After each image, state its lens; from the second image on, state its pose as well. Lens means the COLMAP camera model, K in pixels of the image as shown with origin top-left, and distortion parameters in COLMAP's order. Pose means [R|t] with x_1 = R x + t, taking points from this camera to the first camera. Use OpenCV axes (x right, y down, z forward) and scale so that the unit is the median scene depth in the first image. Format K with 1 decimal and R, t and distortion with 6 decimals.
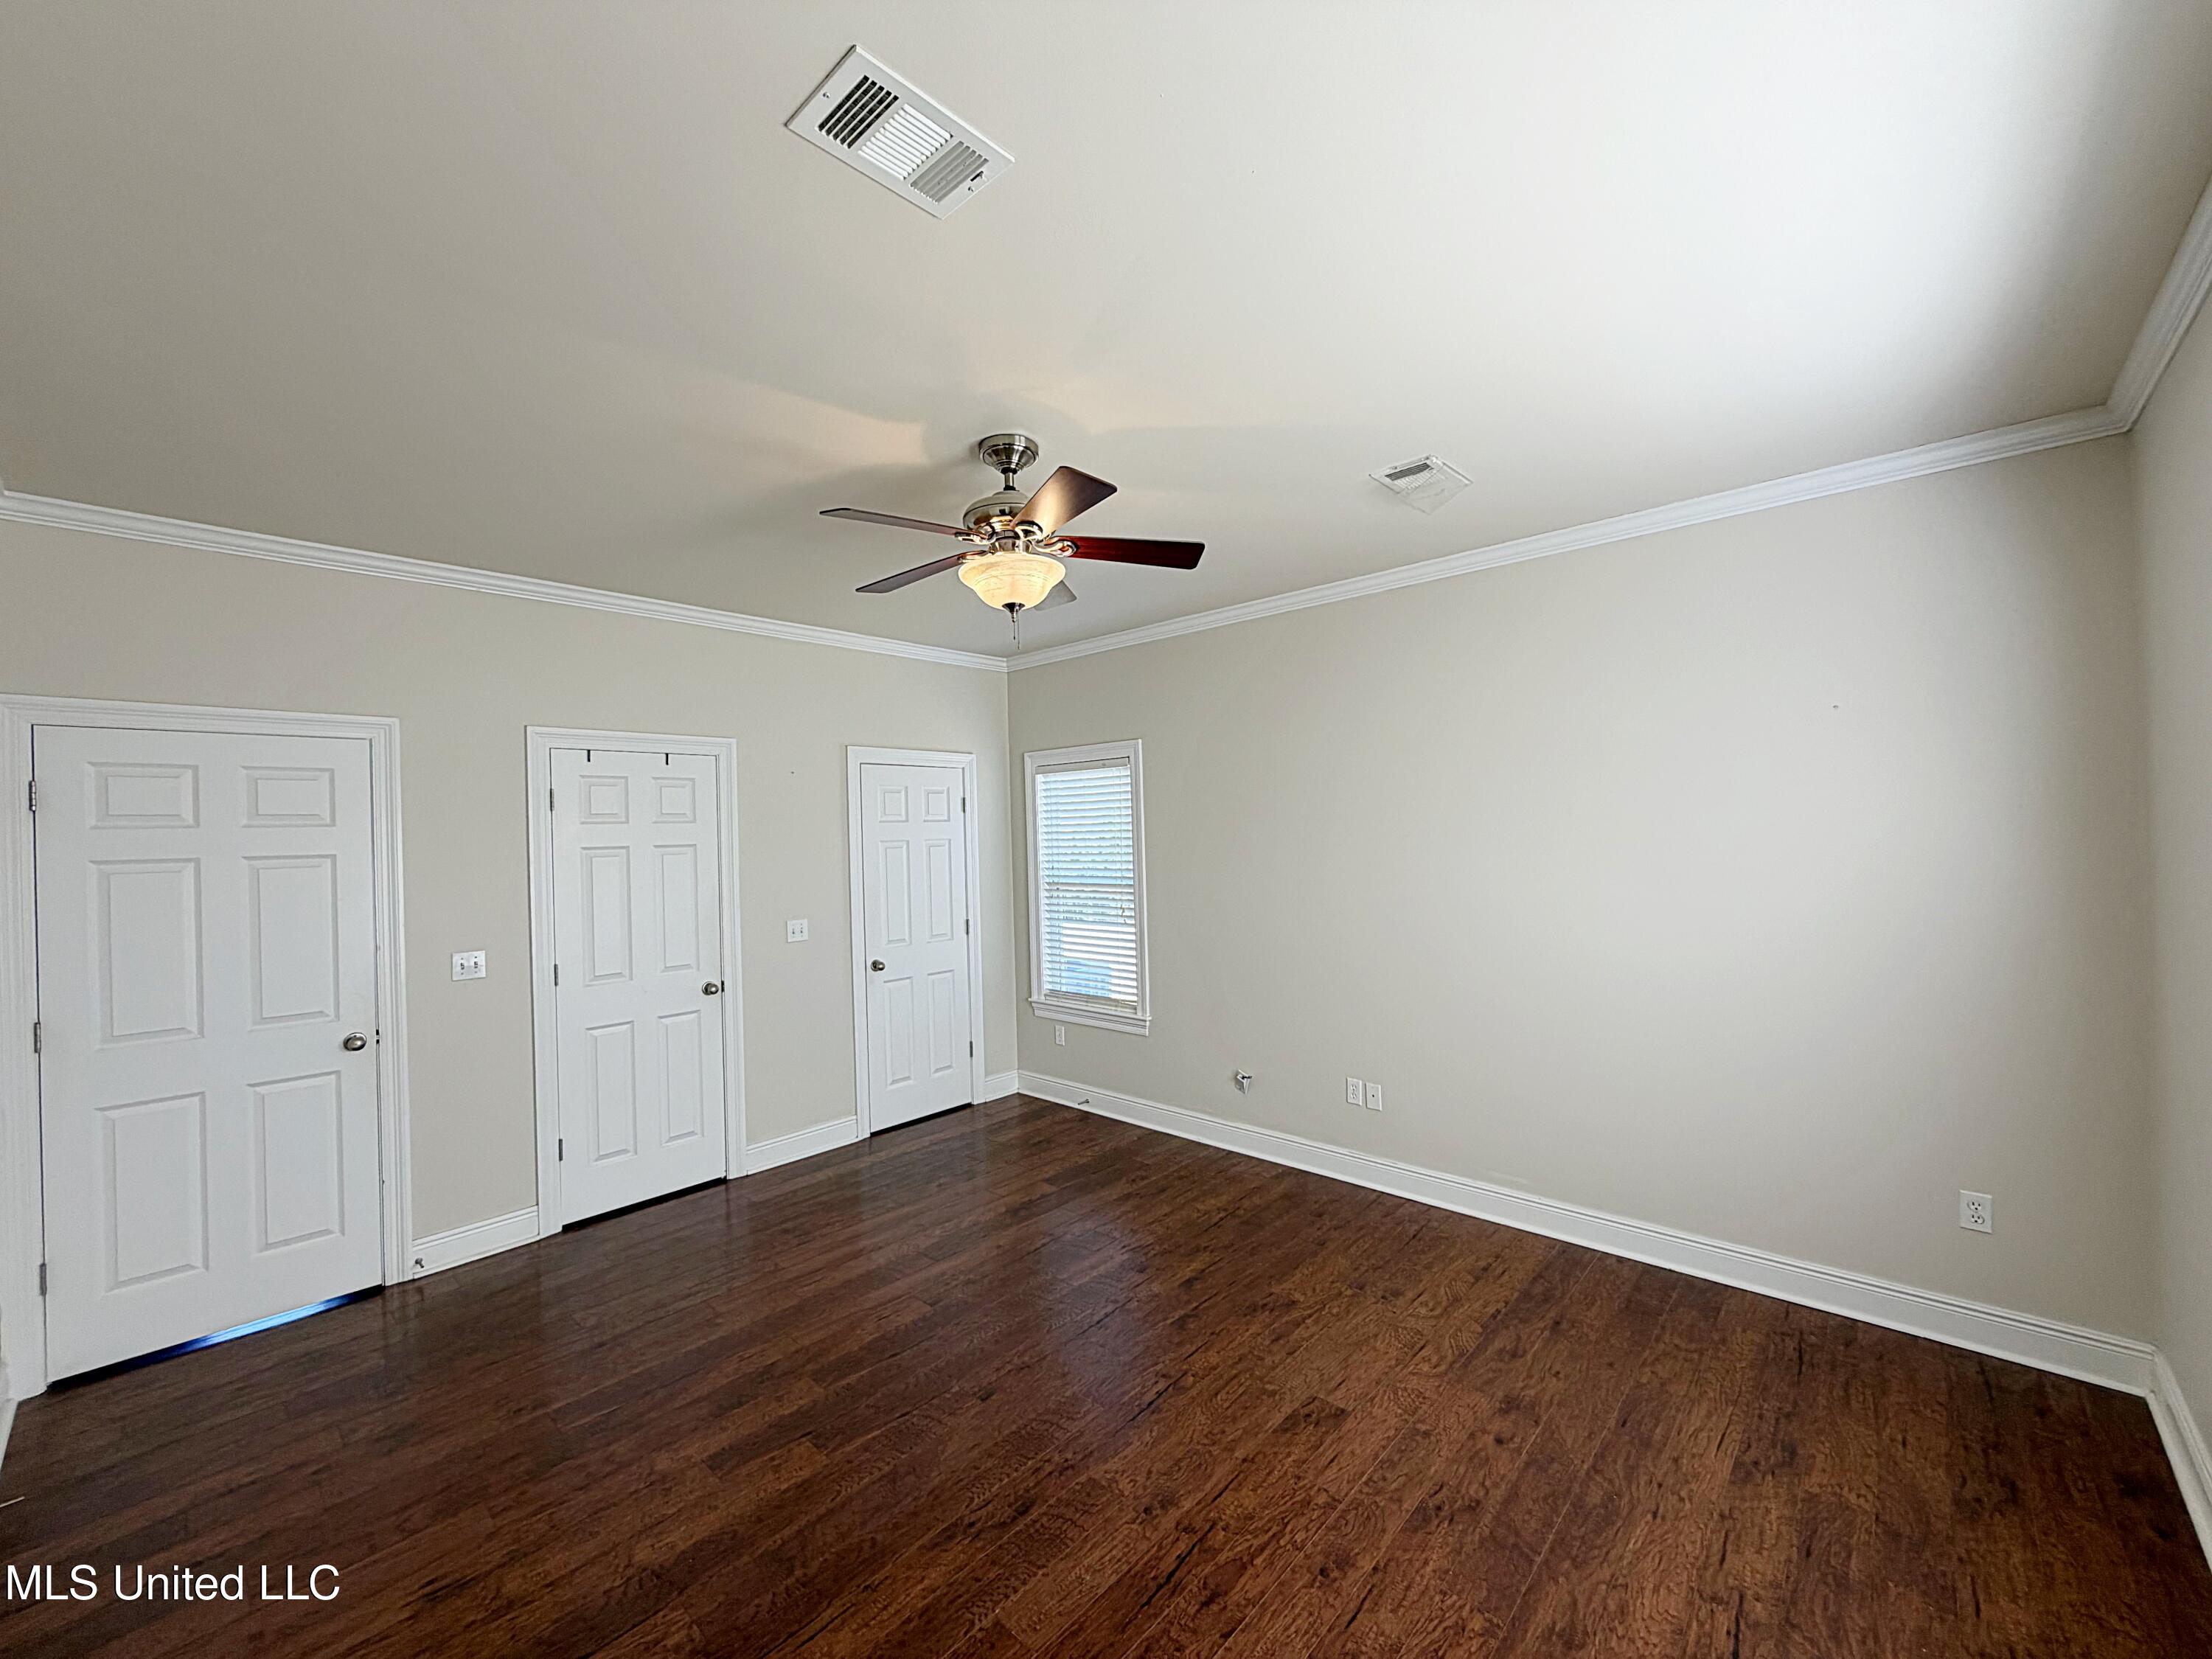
lens RADIAL K [[883.7, 0, 1104.1], [0, 883.7, 831.8], [0, 0, 1]] dist [0.001530, -0.000233]
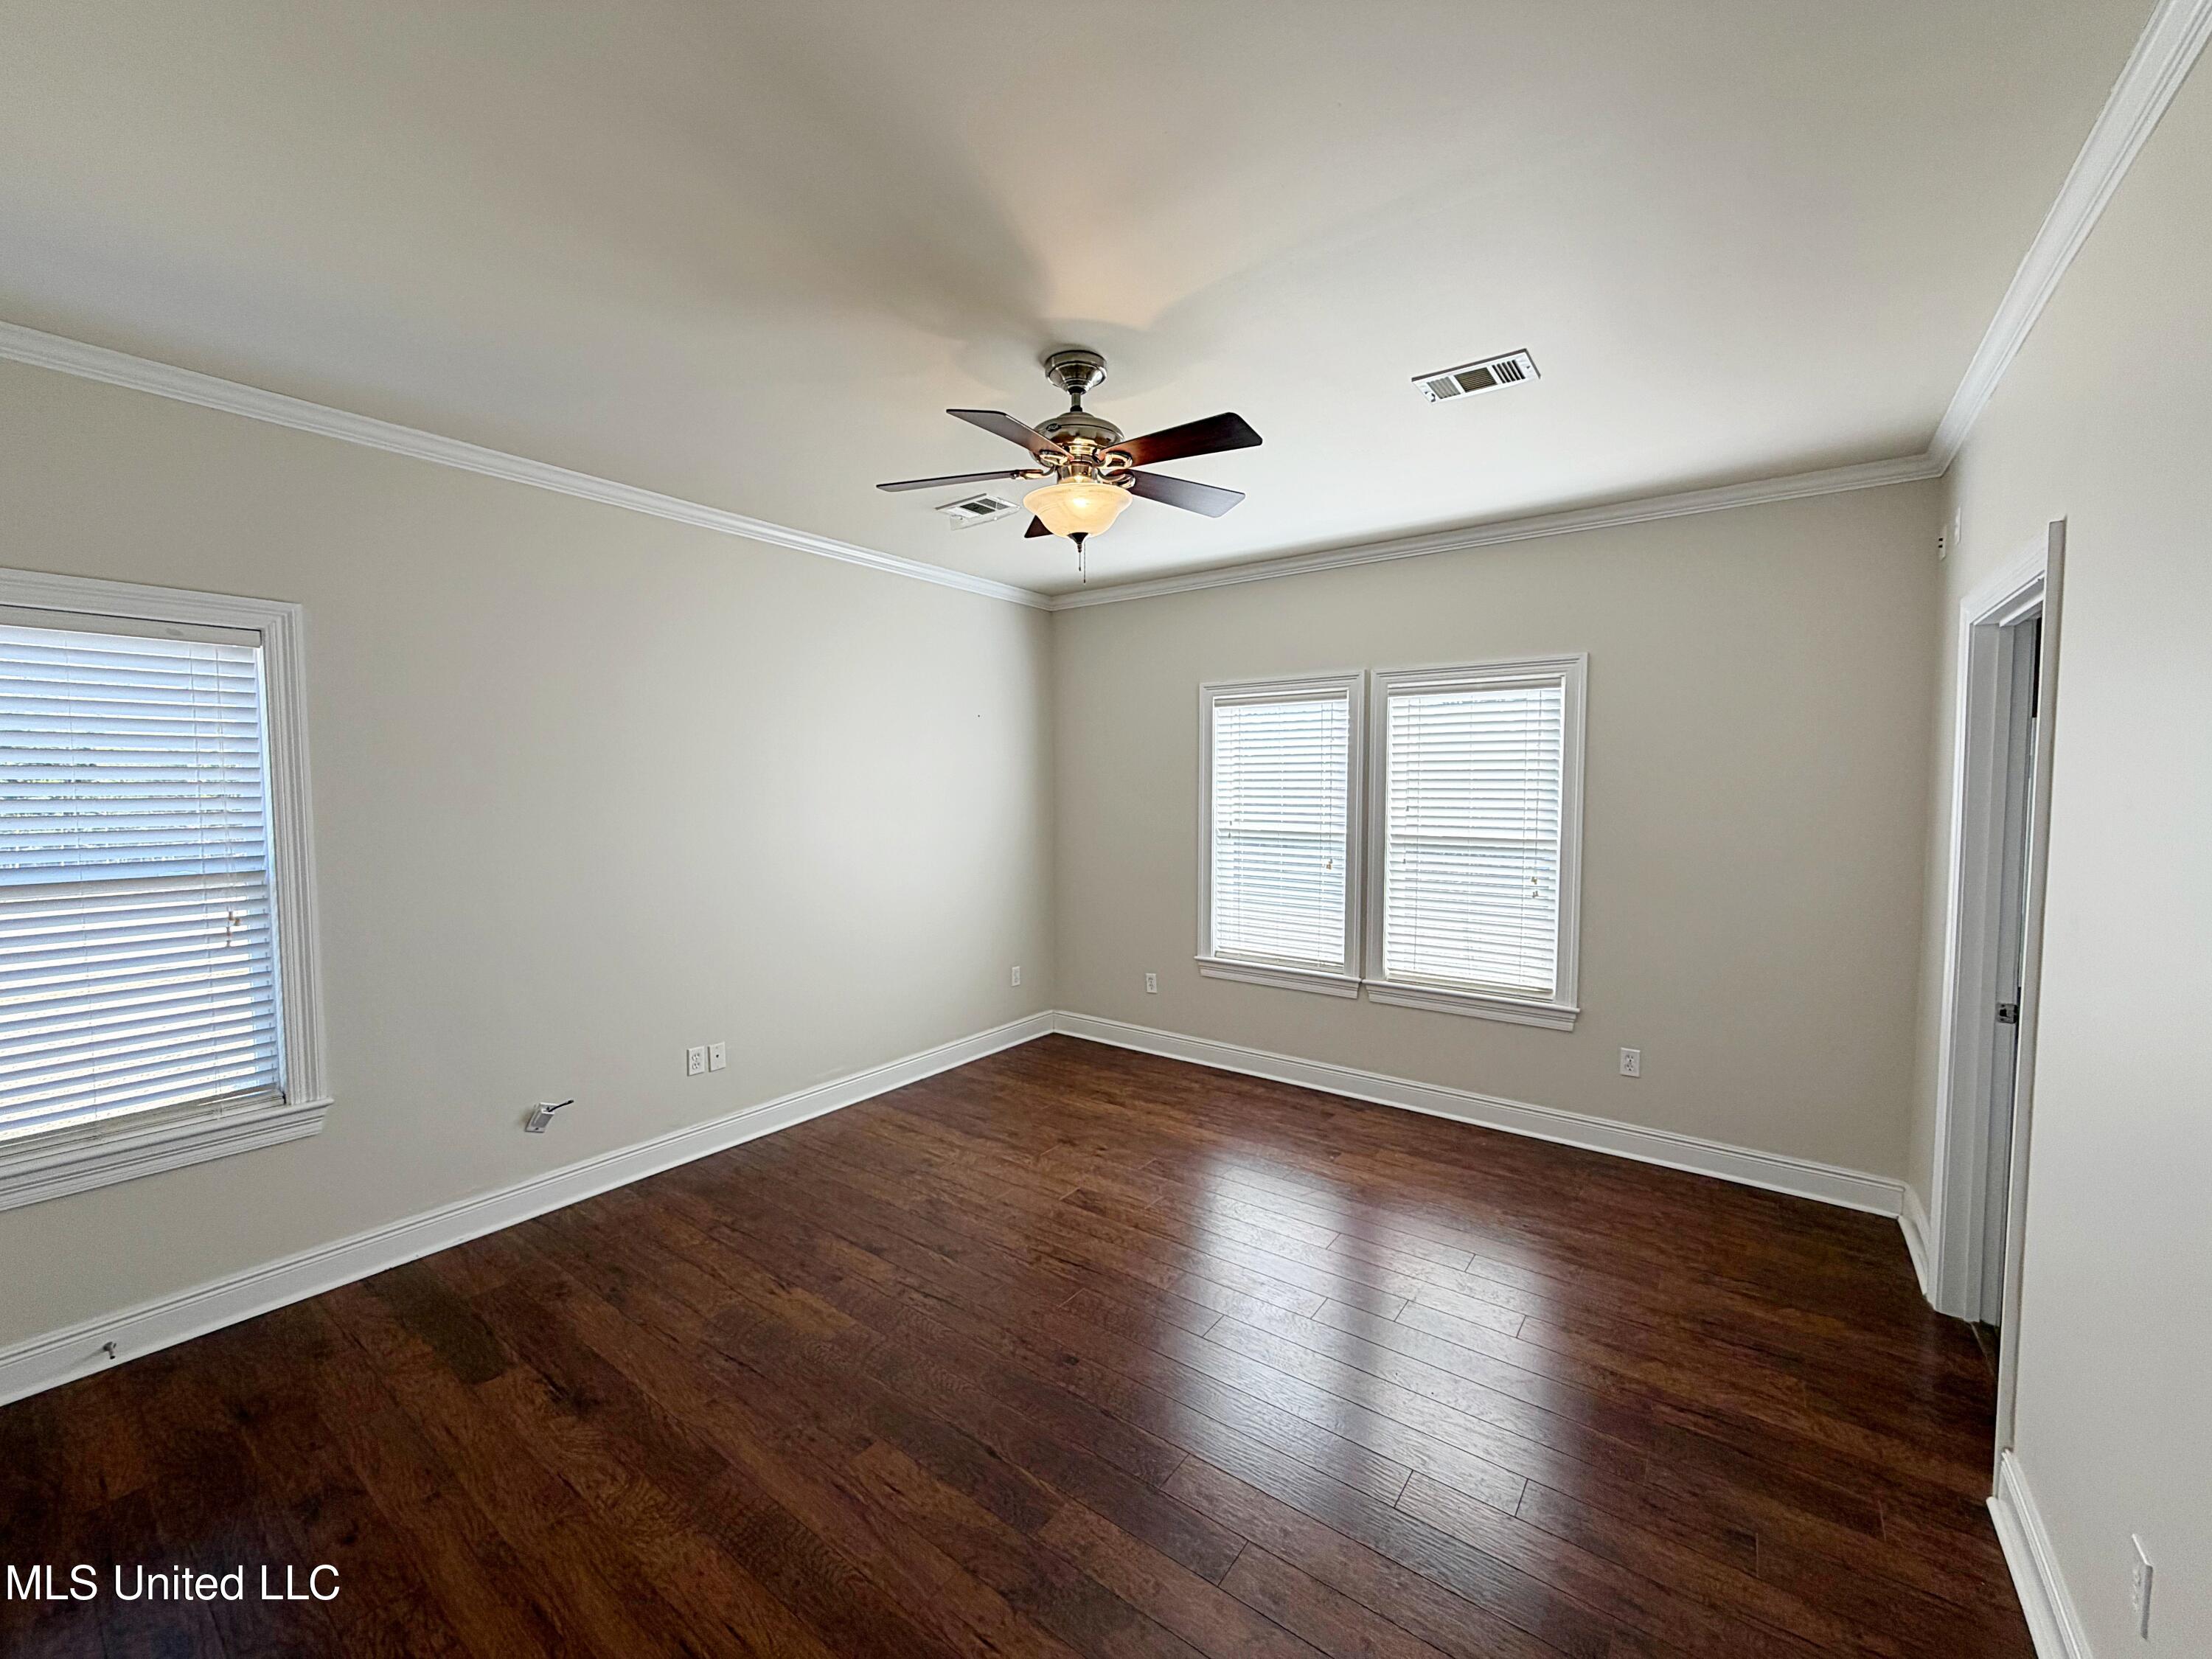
lens RADIAL K [[883.7, 0, 1103.9], [0, 883.7, 828.6], [0, 0, 1]] dist [0.001530, -0.000233]
pose [[-0.103867, -0.029593, 0.994151, -0.710487], [0.003131, 0.999543, 0.030081, 0.026450], [-0.994586, 0.006237, -0.103727, 0.708288]]
